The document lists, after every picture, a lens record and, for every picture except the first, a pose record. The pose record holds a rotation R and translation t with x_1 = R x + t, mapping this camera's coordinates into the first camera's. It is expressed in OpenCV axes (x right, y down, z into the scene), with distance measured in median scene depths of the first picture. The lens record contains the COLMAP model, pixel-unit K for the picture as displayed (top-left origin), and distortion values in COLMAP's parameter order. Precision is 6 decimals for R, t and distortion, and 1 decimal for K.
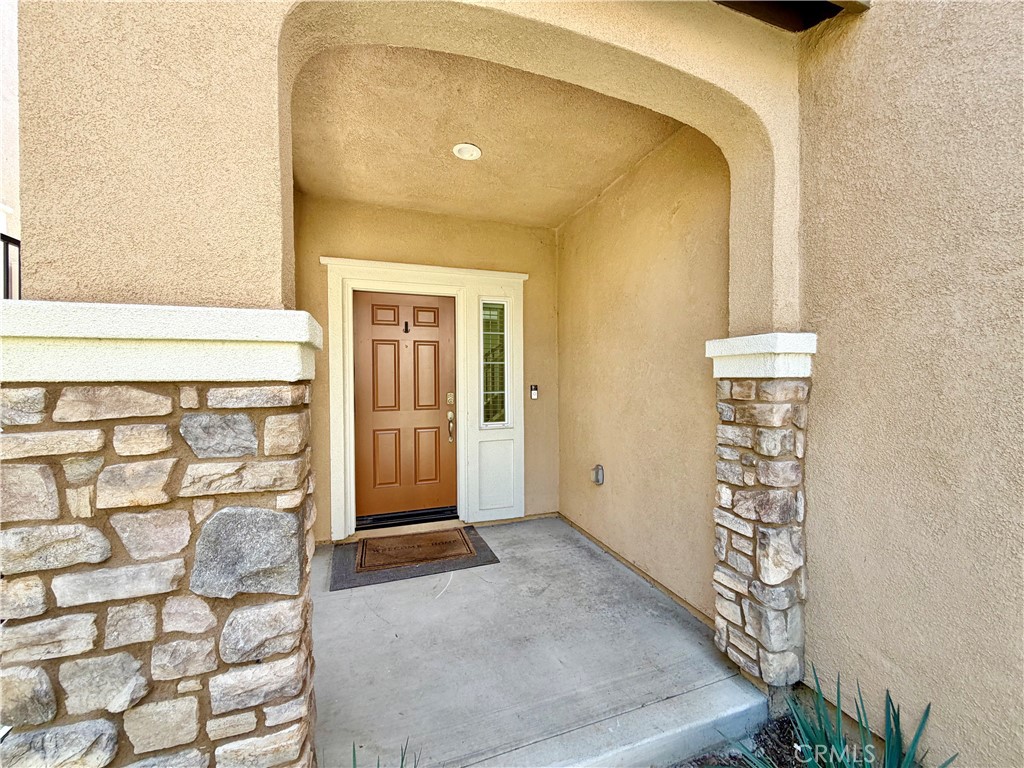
lens RADIAL K [[409.8, 0, 511.2], [0, 409.8, 382.6], [0, 0, 1]] dist [-0.002329, 0.001145]
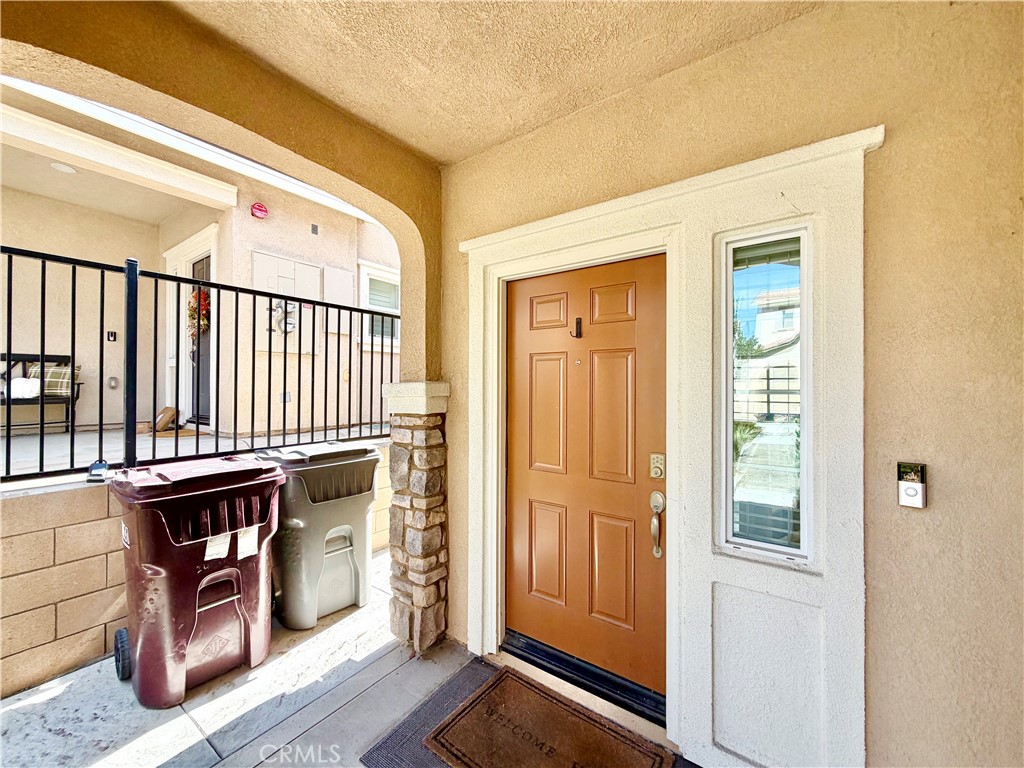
lens RADIAL K [[409.8, 0, 509.3], [0, 409.8, 386.1], [0, 0, 1]] dist [-0.002329, 0.001145]
pose [[0.571603, 0.008877, -0.820482, 0.146861], [-0.013206, 0.999911, 0.001618, -0.054196], [0.820424, 0.009910, 0.571670, 0.587524]]
